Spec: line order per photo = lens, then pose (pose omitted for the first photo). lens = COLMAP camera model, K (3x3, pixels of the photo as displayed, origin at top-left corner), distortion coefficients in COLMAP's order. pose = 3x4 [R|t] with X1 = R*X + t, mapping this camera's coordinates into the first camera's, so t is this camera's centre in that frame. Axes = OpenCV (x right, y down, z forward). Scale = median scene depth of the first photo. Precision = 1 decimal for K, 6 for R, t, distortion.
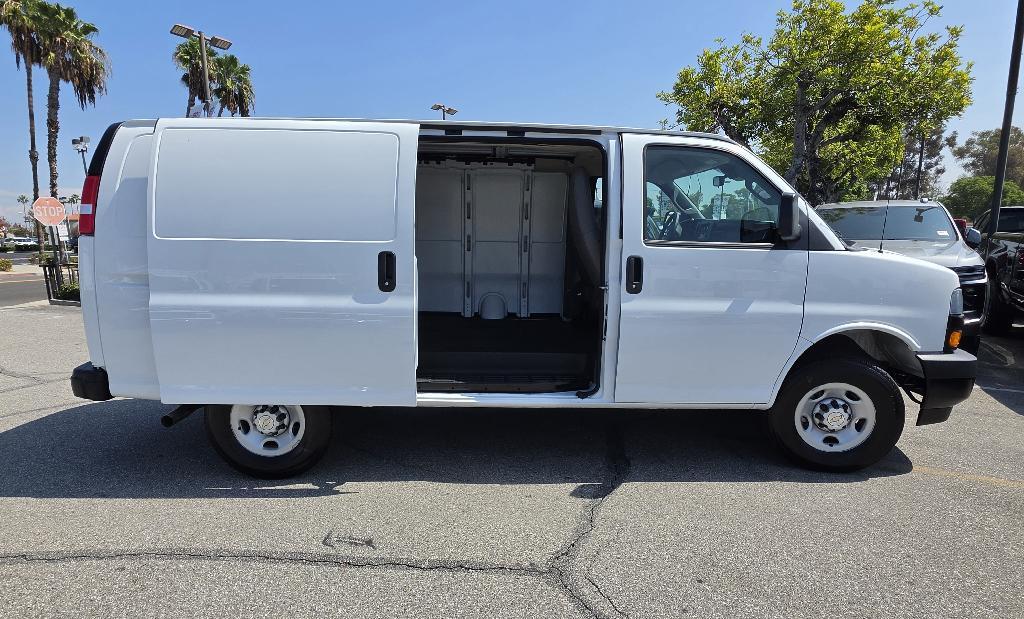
lens RADIAL K [[555.2, 0, 512.0], [0, 555.2, 309.5], [0, 0, 1]] dist [0.062246, 0.000237]
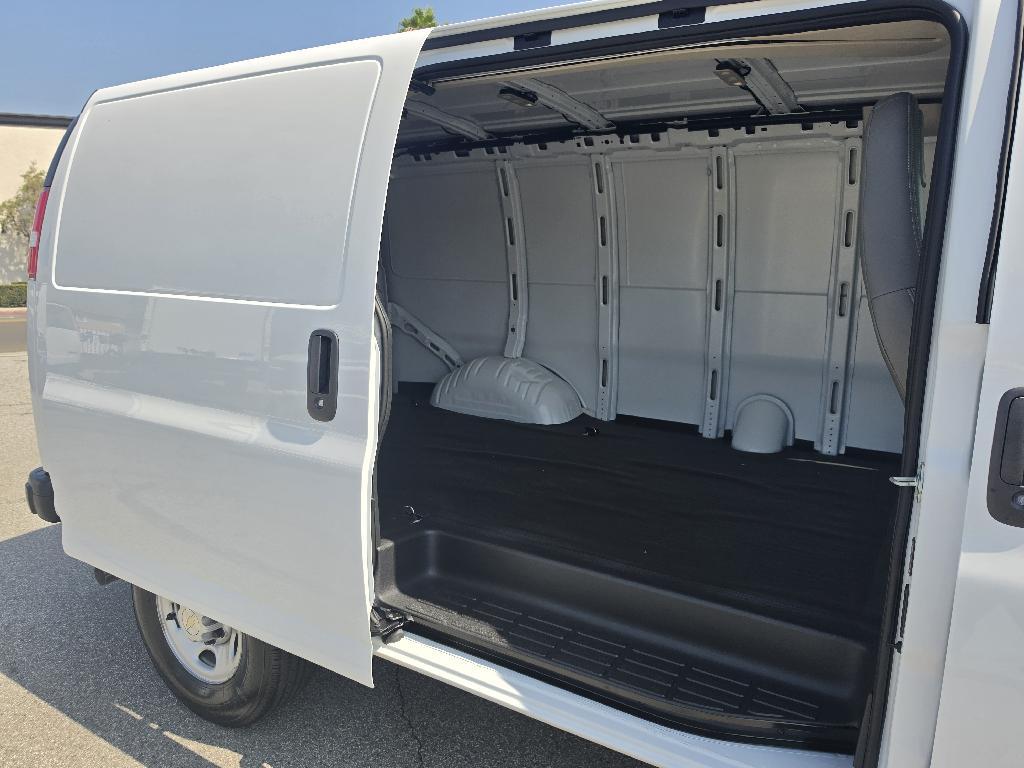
lens RADIAL K [[705.8, 0, 515.8], [0, 705.8, 376.3], [0, 0, 1]] dist [0.076812, -0.100998]
pose [[0.841853, 0.092616, -0.531700, 0.126594], [-0.078951, 0.995701, 0.048434, -0.066555], [0.533900, 0.001204, 0.845547, 0.377452]]
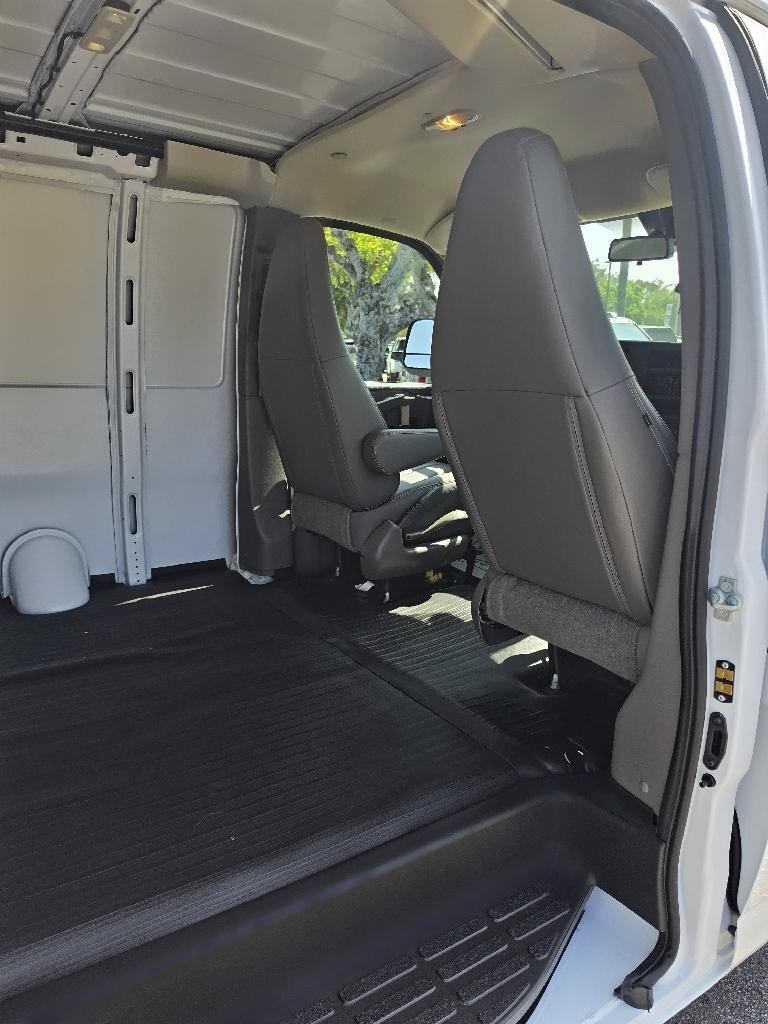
lens RADIAL K [[705.8, 0, 384.0], [0, 705.8, 512.0], [0, 0, 1]] dist [0.076812, -0.100998]
pose [[0.848247, -0.108133, 0.518444, -0.093473], [0.061349, 0.992406, 0.106612, -0.085516], [-0.526035, -0.058627, 0.848440, 0.542880]]
